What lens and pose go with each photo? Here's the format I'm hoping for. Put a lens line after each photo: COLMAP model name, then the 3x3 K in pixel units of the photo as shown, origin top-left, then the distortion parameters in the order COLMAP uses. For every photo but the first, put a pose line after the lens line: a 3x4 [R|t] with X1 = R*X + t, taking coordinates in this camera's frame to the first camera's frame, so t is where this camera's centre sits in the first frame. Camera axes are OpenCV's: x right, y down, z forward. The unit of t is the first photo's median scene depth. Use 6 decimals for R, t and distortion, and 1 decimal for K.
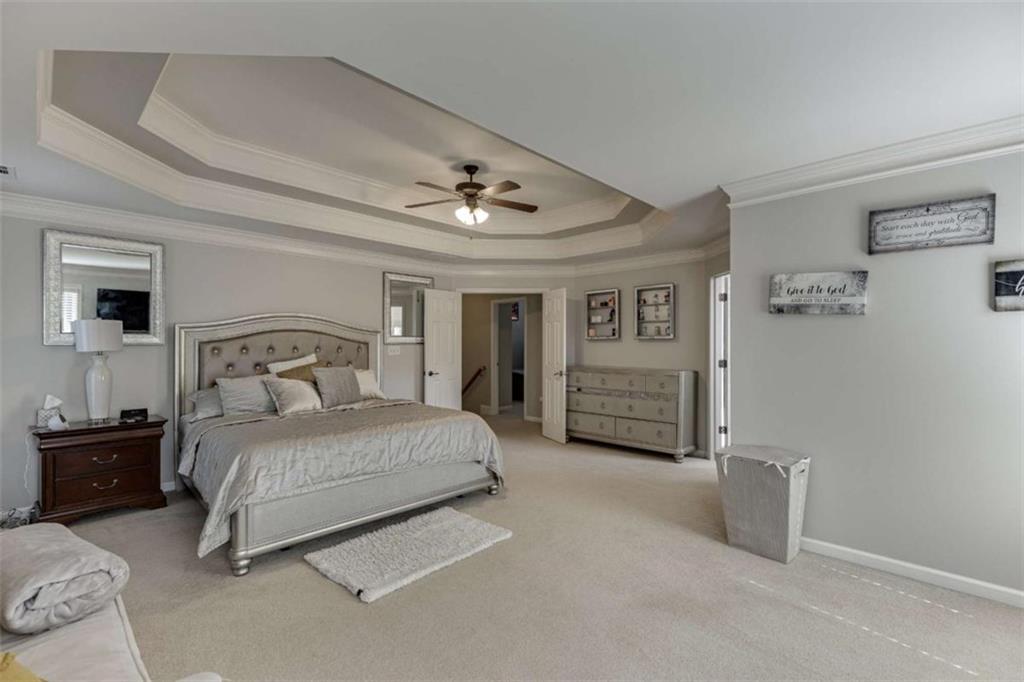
lens RADIAL K [[458.6, 0, 512.3], [0, 458.6, 343.6], [0, 0, 1]] dist [0.000536, -0.001028]
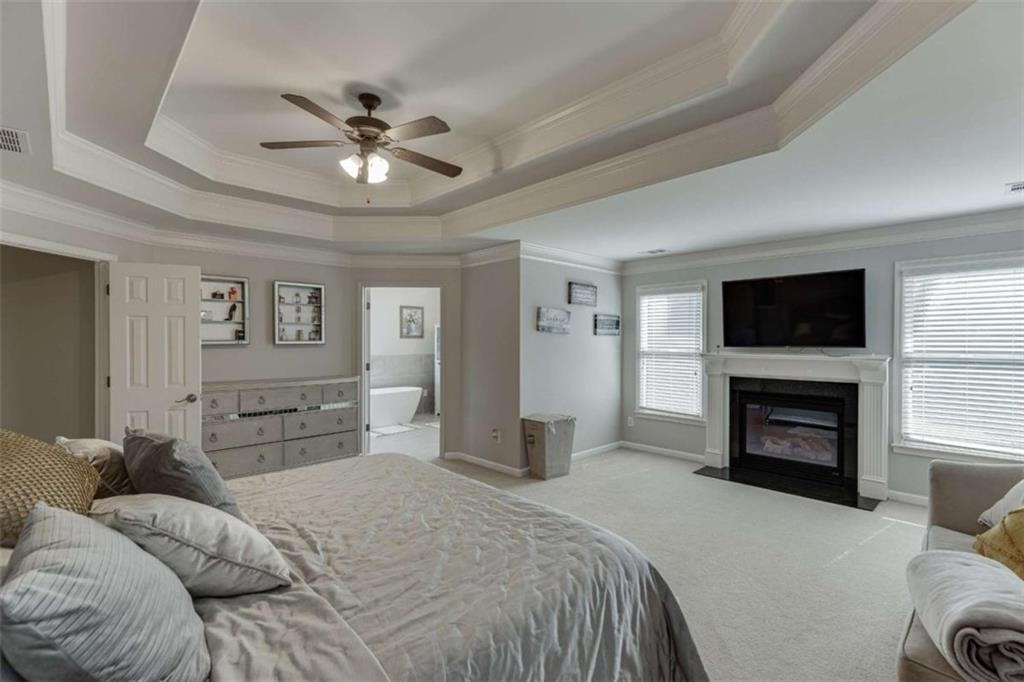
lens RADIAL K [[458.6, 0, 519.7], [0, 458.6, 339.8], [0, 0, 1]] dist [0.000536, -0.001028]
pose [[0.020239, -0.000636, 0.999795, -0.792708], [-0.002934, 0.999995, 0.000696, -0.027887], [-0.999791, -0.002948, 0.020237, 0.790547]]
